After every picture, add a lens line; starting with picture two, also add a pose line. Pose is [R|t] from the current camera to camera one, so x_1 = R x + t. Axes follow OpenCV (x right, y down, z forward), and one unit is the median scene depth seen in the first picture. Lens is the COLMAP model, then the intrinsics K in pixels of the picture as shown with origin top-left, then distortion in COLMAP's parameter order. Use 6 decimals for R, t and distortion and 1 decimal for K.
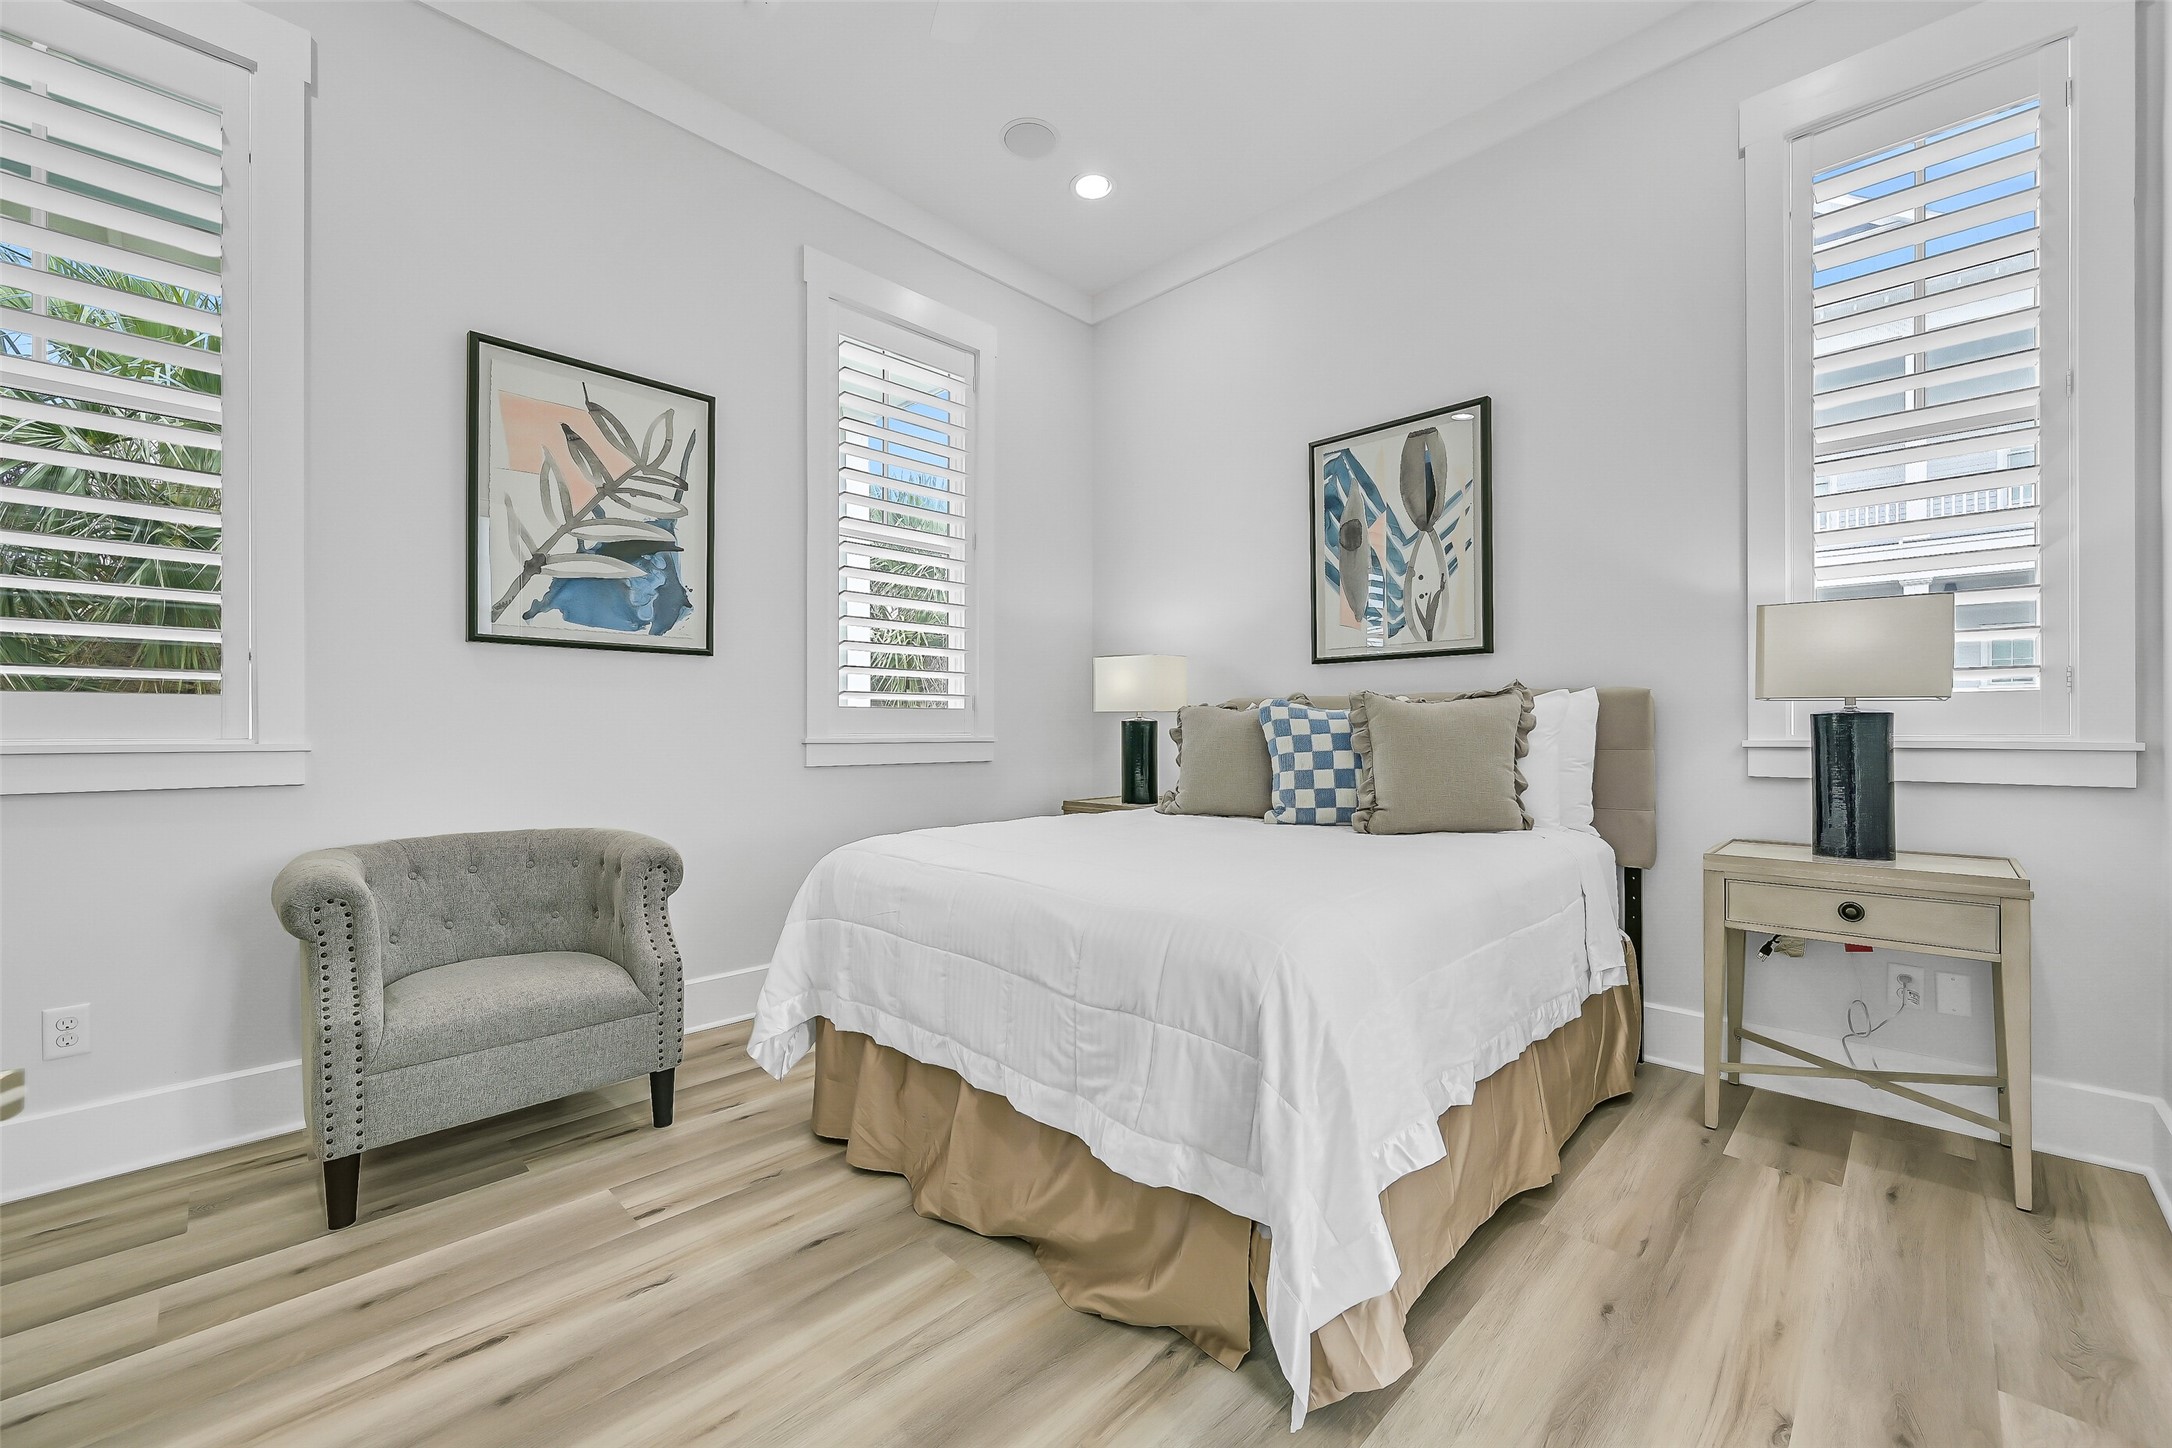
lens RADIAL K [[862.3, 0, 1088.9], [0, 862.3, 743.0], [0, 0, 1]] dist [-0.003626, -0.000044]
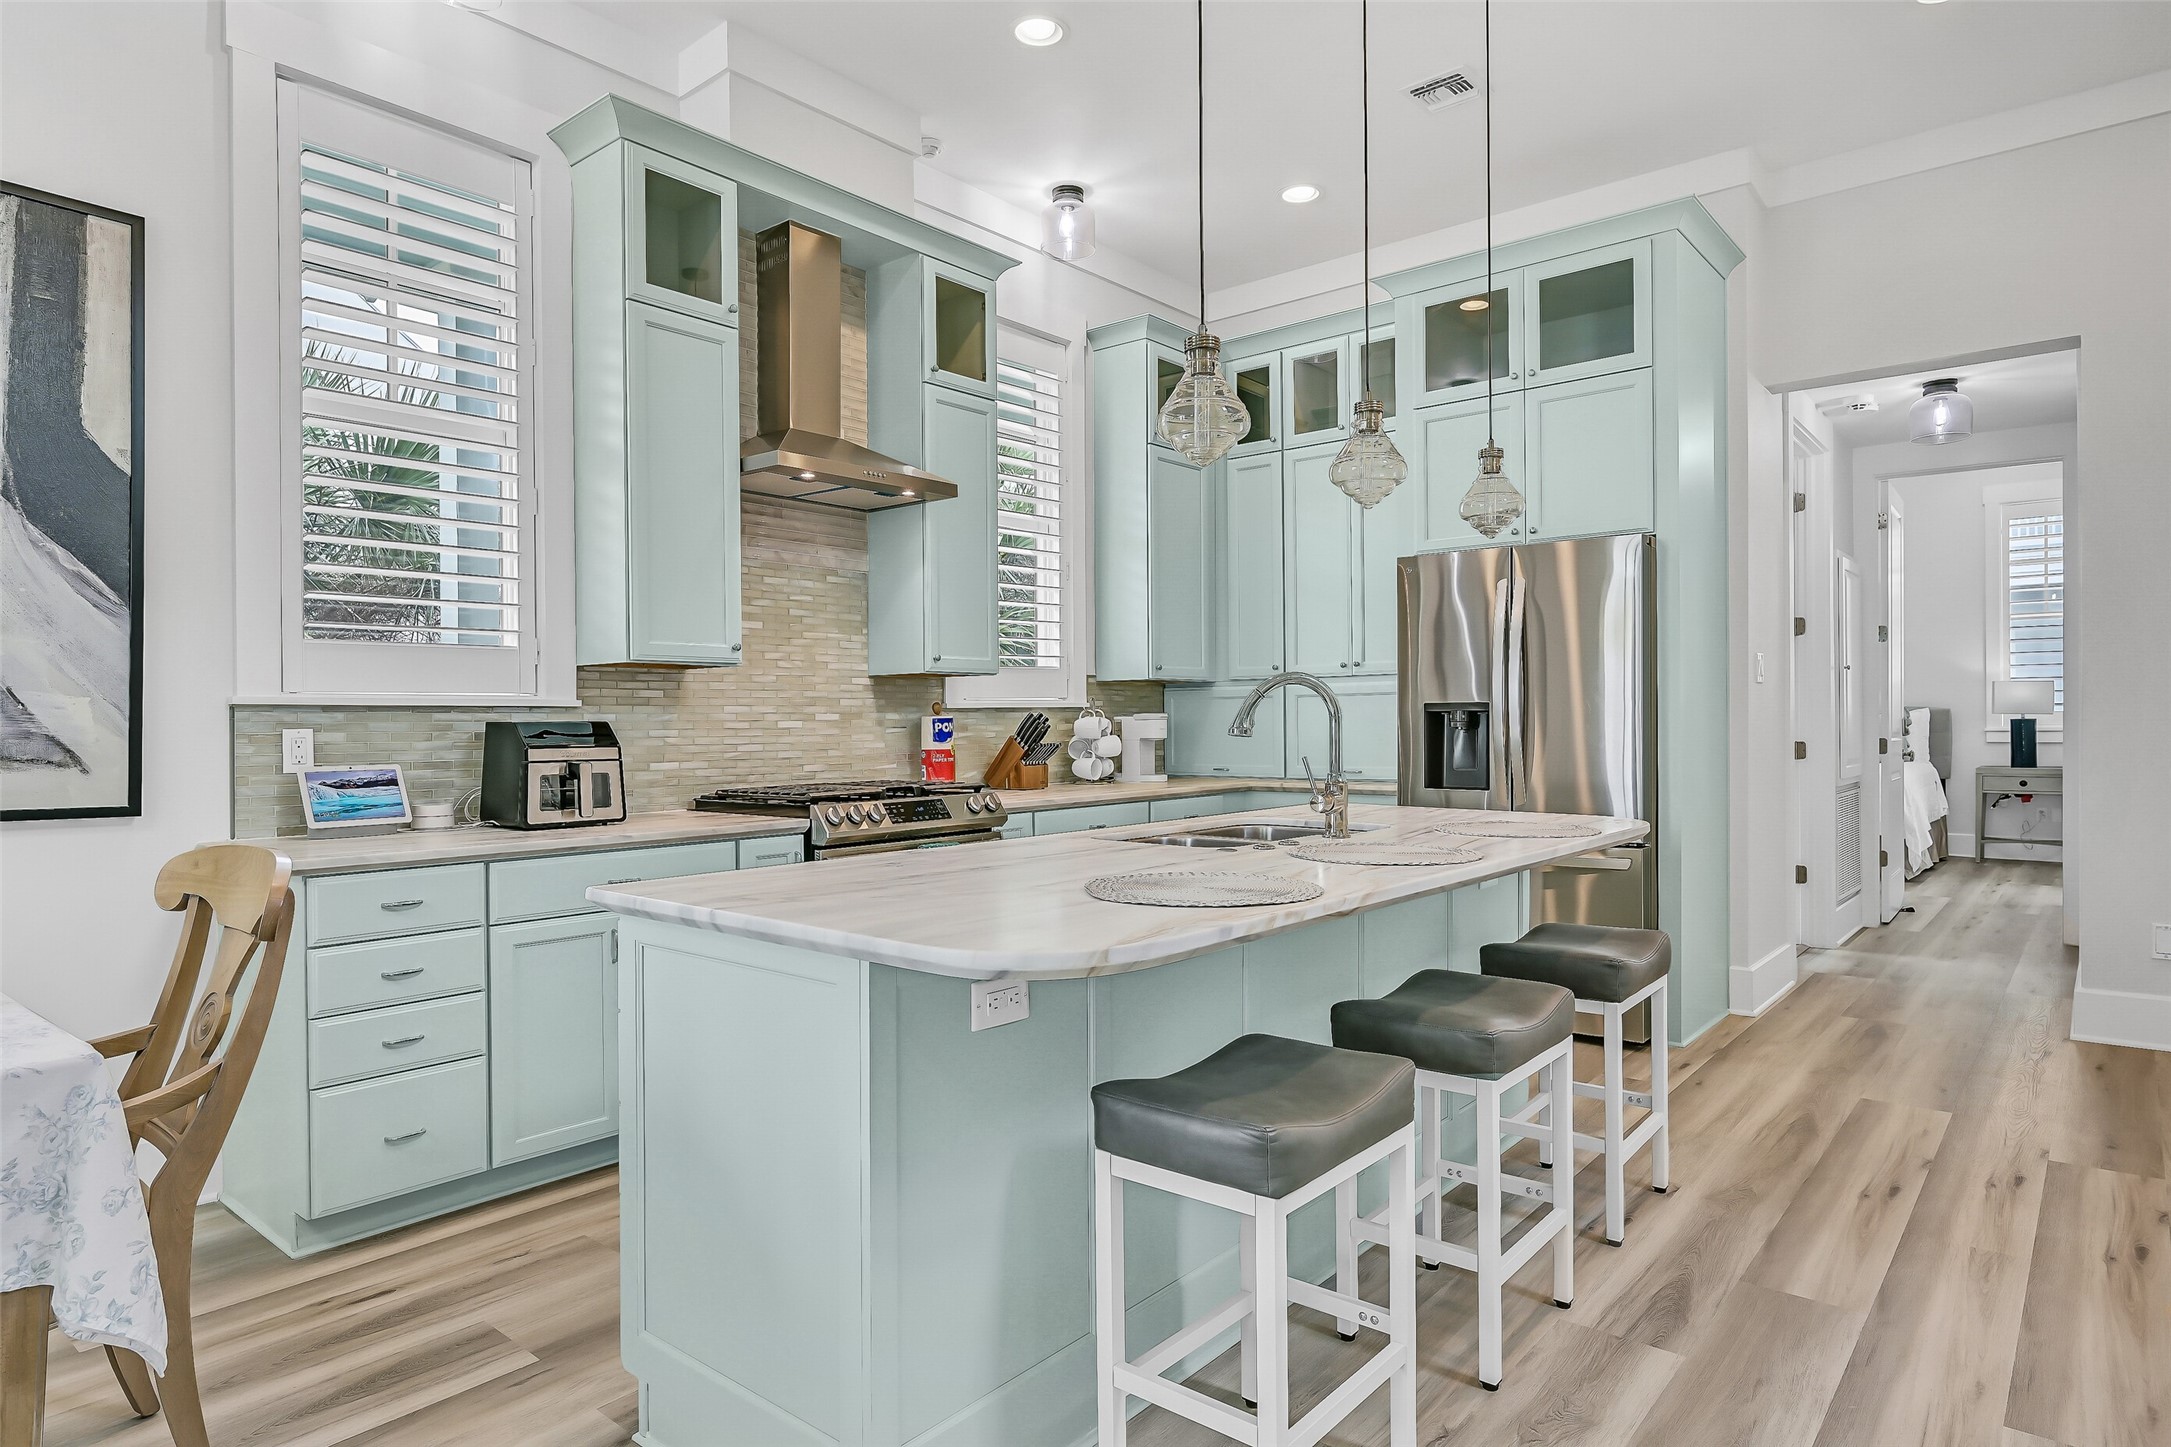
lens RADIAL K [[1227.4, 0, 1100.4], [0, 1227.4, 726.5], [0, 0, 1]] dist [-0.004823, 0.002638]
pose [[0.998445, 0.000064, 0.055743, -2.231366], [0.000190, 0.999990, -0.004550, 0.007973], [-0.055743, 0.004554, 0.998435, -2.688040]]
